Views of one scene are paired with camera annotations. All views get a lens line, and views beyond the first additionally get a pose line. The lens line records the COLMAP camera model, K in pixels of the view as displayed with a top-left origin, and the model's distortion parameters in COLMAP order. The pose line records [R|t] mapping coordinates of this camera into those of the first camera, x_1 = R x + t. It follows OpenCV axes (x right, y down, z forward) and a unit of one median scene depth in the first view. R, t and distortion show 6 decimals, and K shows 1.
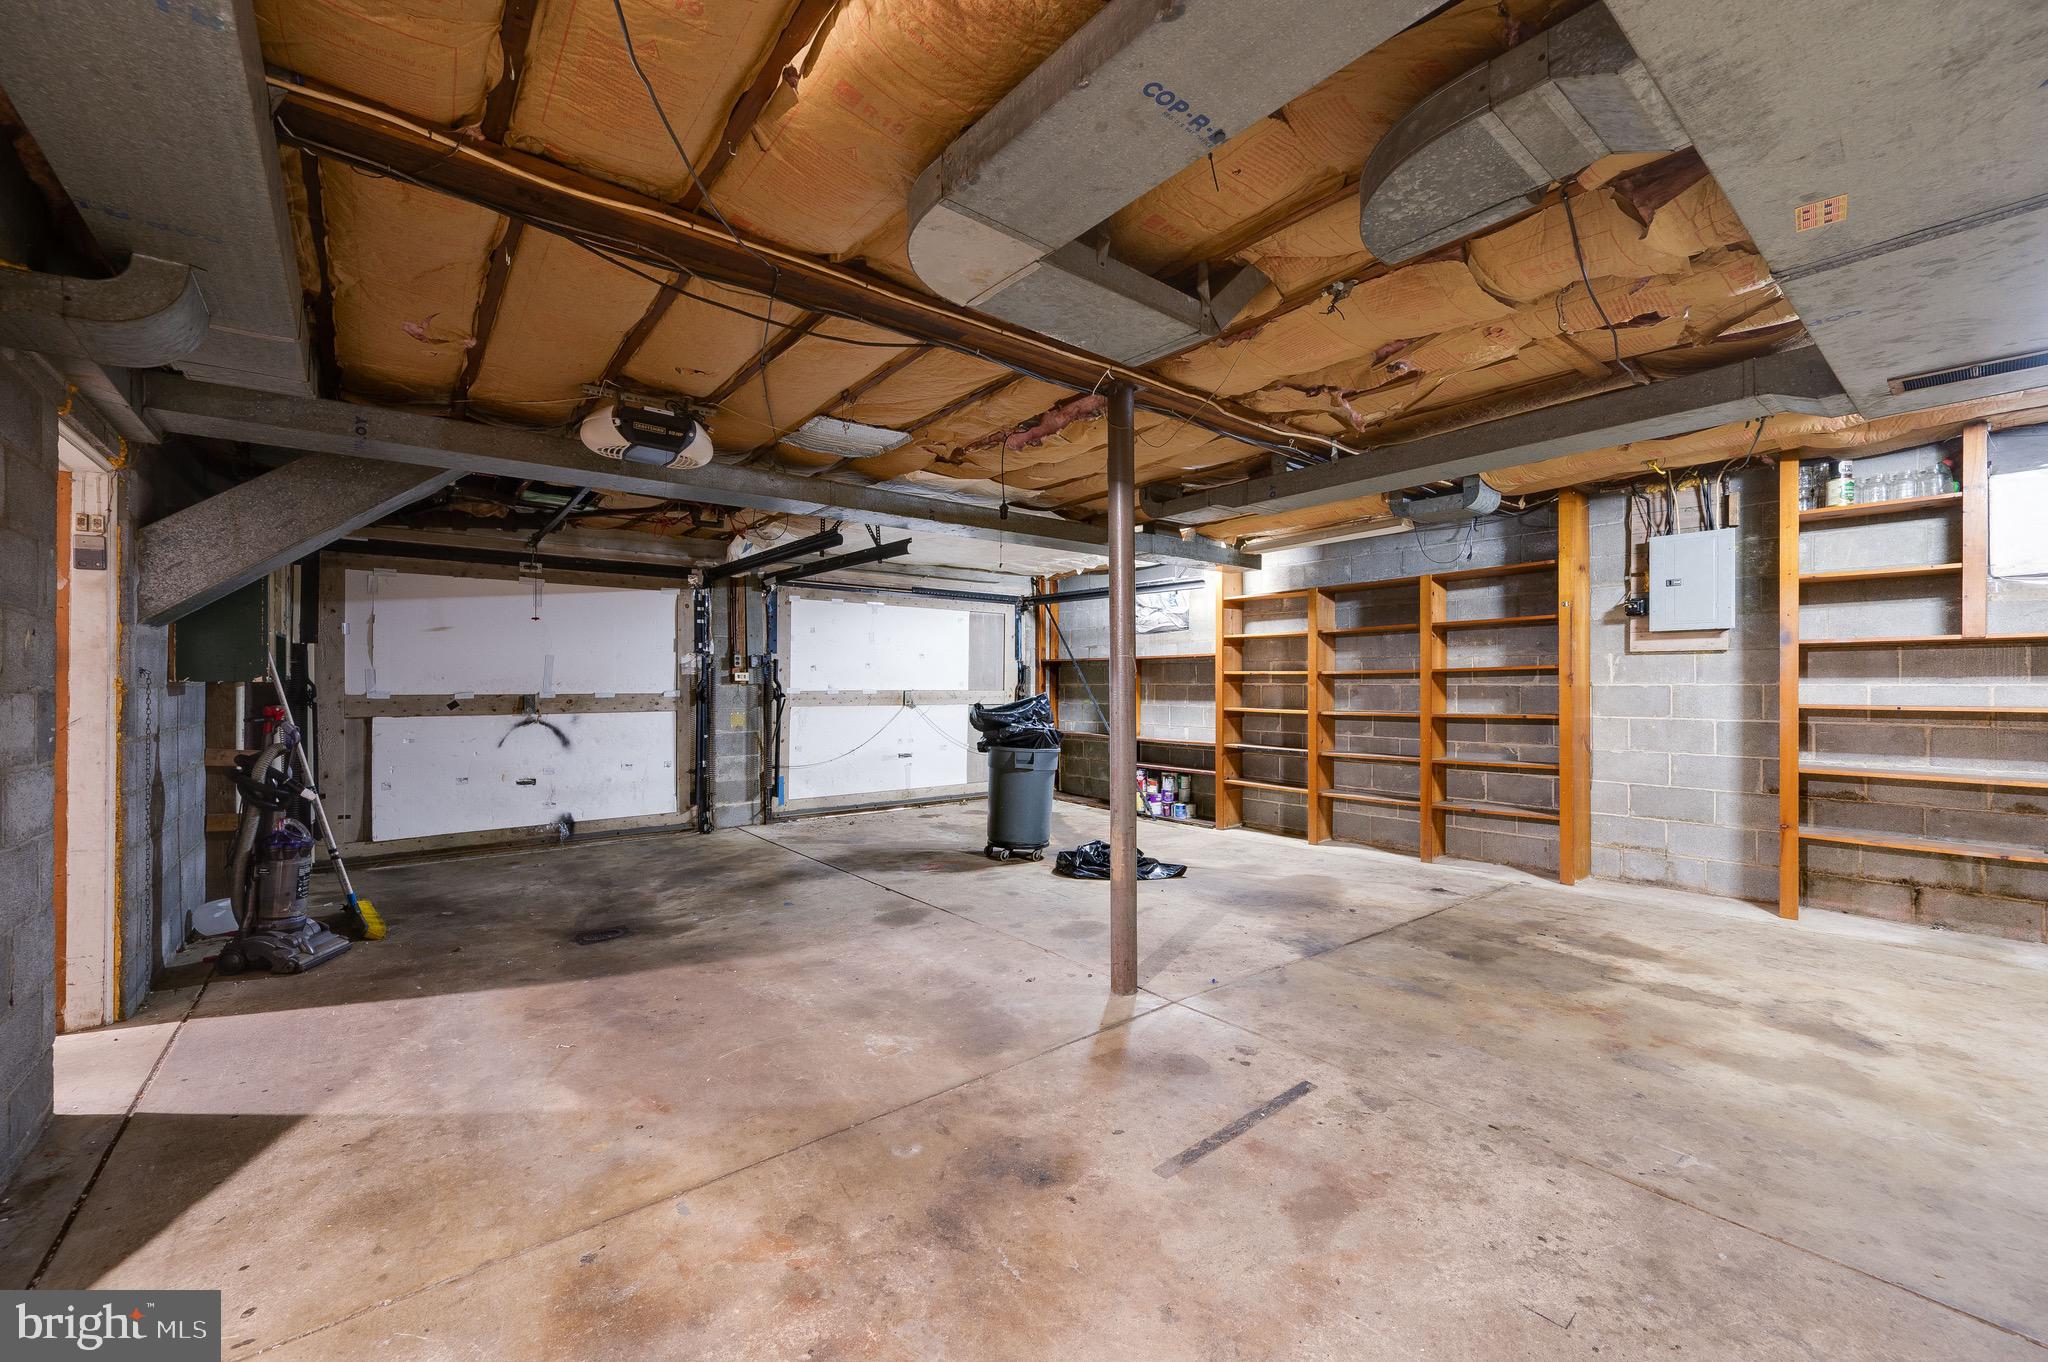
lens RADIAL K [[802.2, 0, 1033.1], [0, 802.2, 682.3], [0, 0, 1]] dist [-0.001482, -0.001268]
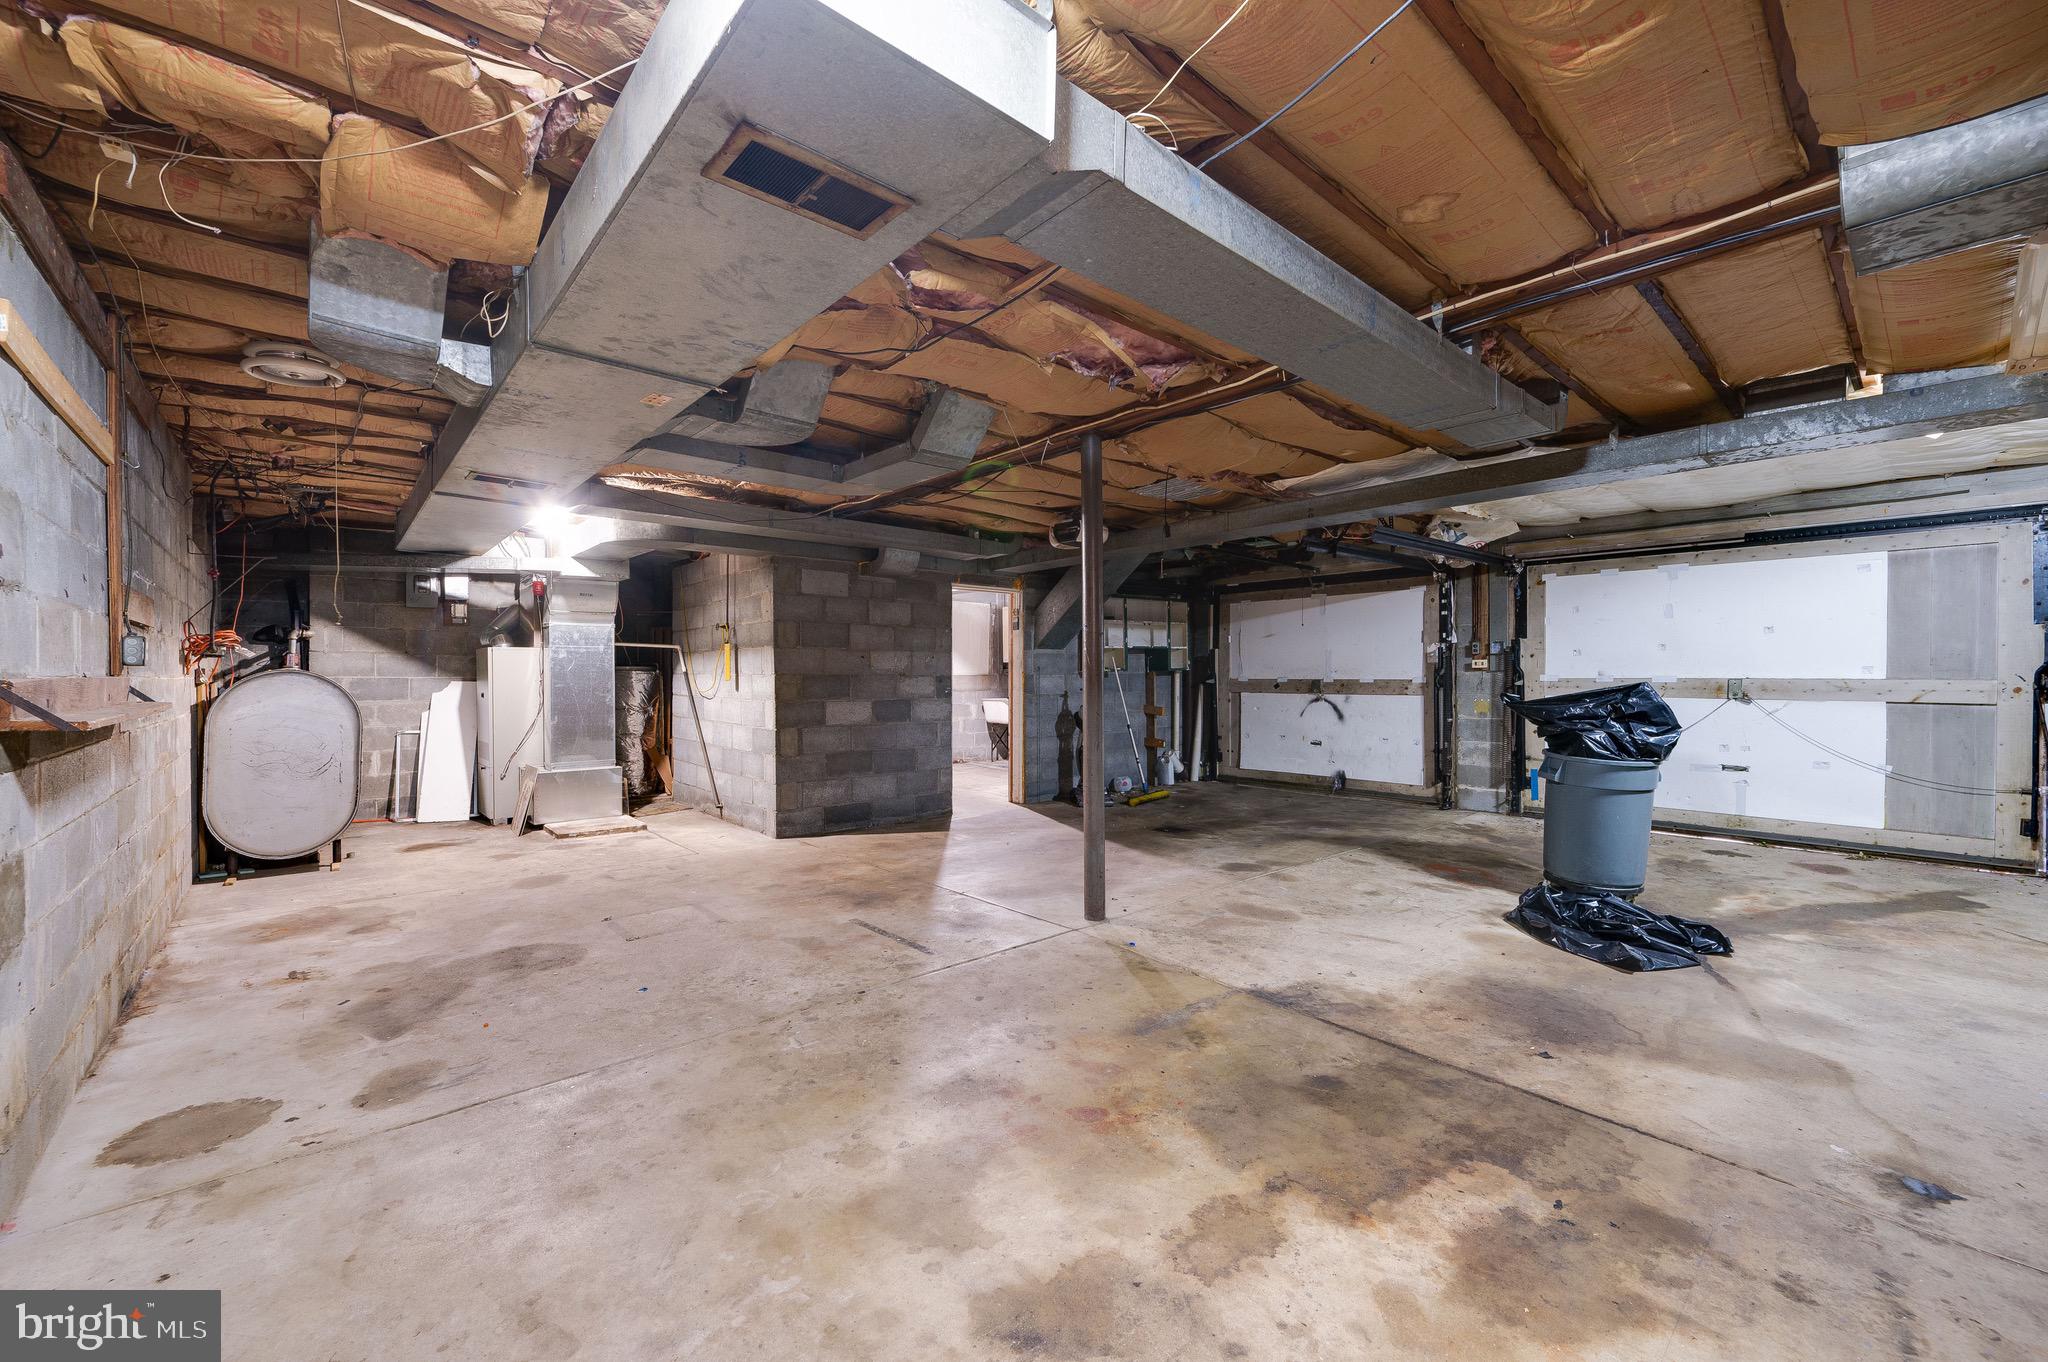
lens RADIAL K [[802.2, 0, 1032.7], [0, 802.2, 679.2], [0, 0, 1]] dist [-0.001482, -0.001268]
pose [[0.057026, 0.007336, -0.998346, 1.013963], [0.007127, 0.999945, 0.007755, 0.001311], [0.998347, -0.007557, 0.056970, 0.625333]]
